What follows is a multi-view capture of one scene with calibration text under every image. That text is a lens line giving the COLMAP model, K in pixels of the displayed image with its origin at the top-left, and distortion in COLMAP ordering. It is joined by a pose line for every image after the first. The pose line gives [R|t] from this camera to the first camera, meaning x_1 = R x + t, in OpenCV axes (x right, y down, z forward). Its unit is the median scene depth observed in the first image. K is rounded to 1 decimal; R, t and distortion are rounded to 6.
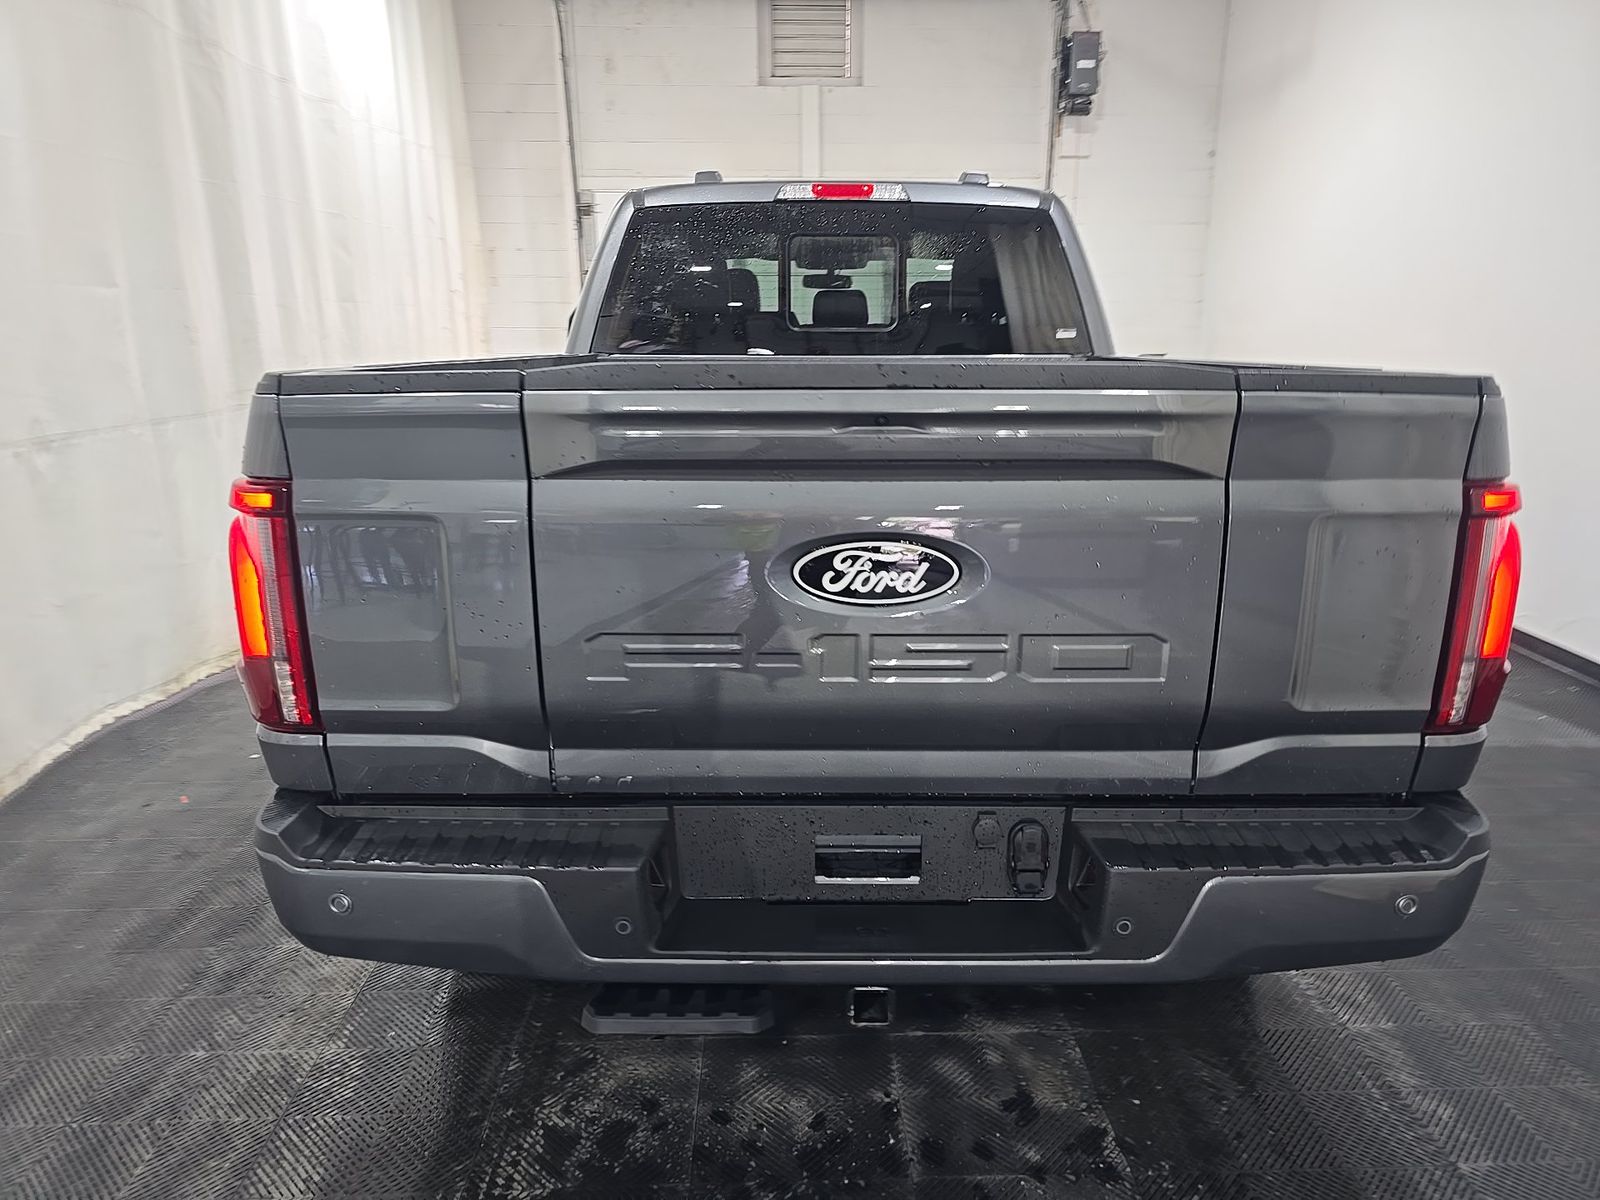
lens RADIAL K [[1085.9, 0, 800.0], [0, 1085.9, 600.0], [0, 0, 1]] dist [0.018321, -0.000321]
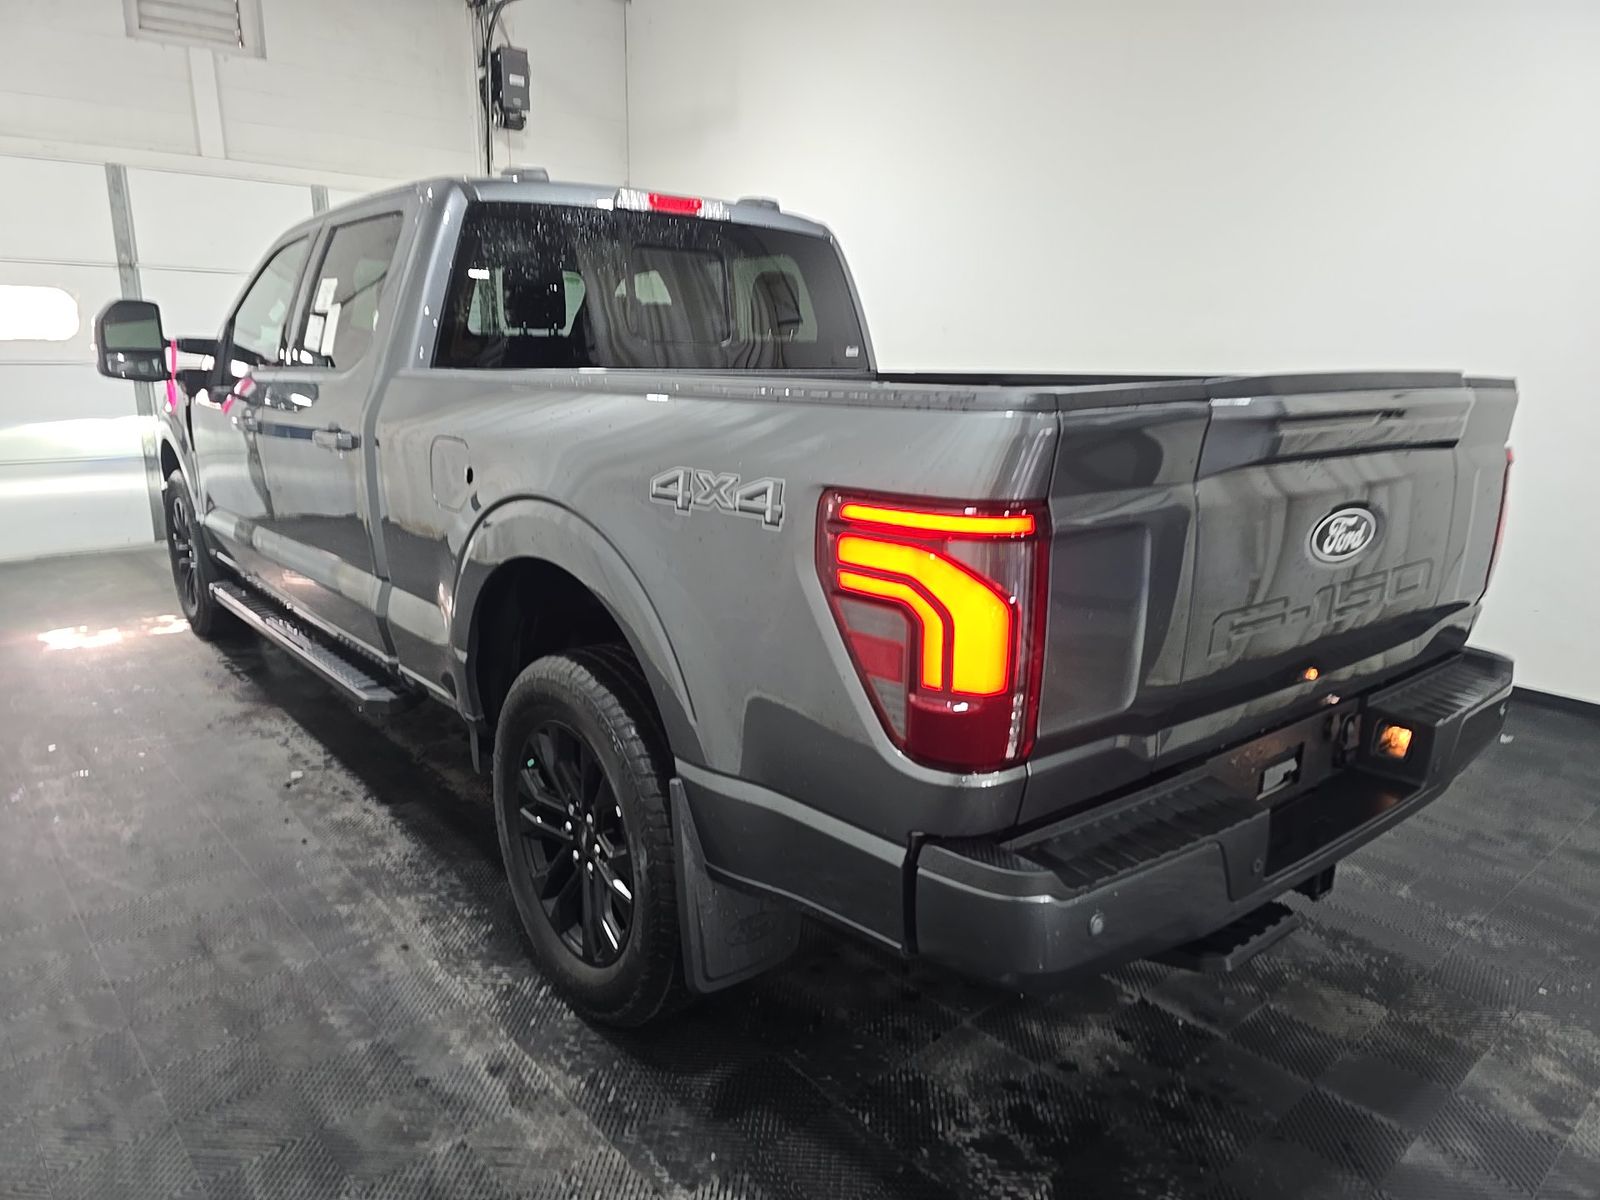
lens RADIAL K [[1084.6, 0, 828.7], [0, 1084.6, 607.0], [0, 0, 1]] dist [0.059515, -0.052725]
pose [[0.765564, -0.139023, 0.628159, -0.525587], [0.144751, 0.988560, 0.042372, -0.036105], [-0.626864, 0.058488, 0.776930, 0.162697]]
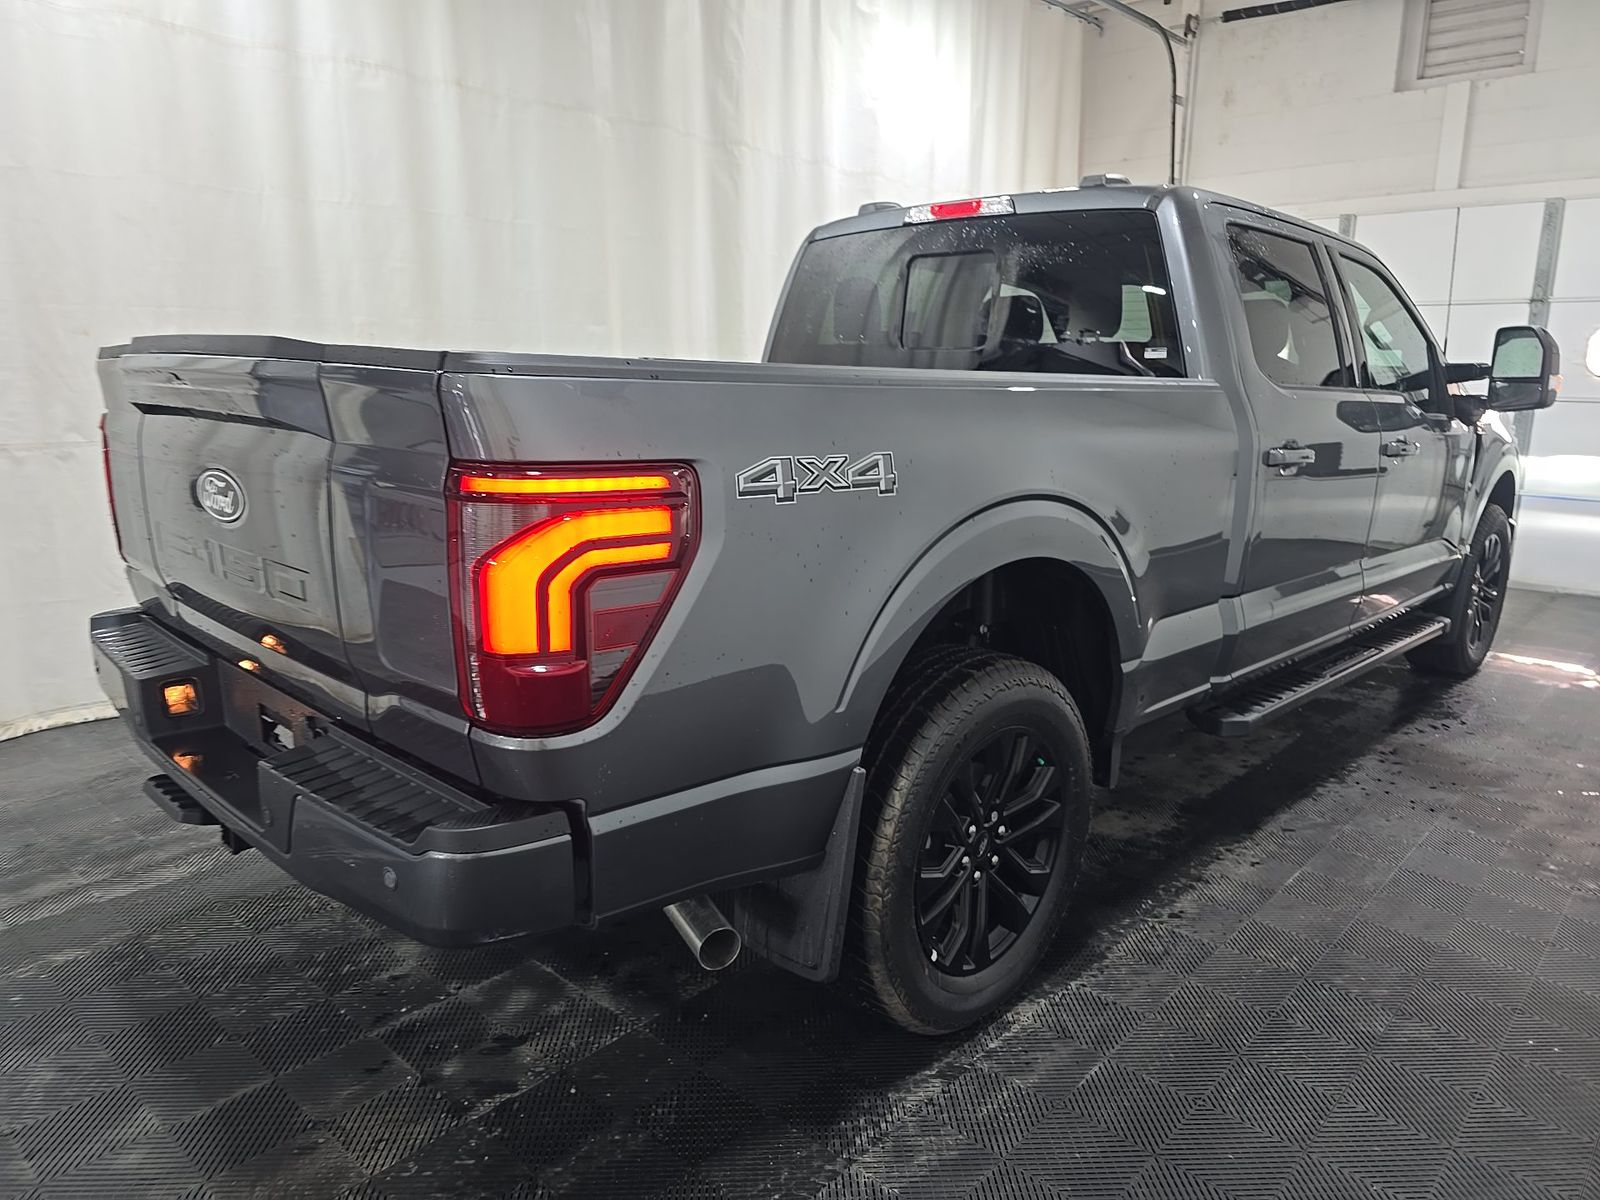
lens RADIAL K [[1059.0, 0, 800.0], [0, 1059.0, 600.0], [0, 0, 1]] dist [0.002514, 0.000877]
pose [[0.721247, 0.156834, -0.674689, 0.639095], [-0.181530, 0.982784, 0.034396, -0.034407], [0.668468, 0.097669, 0.737300, 0.229780]]
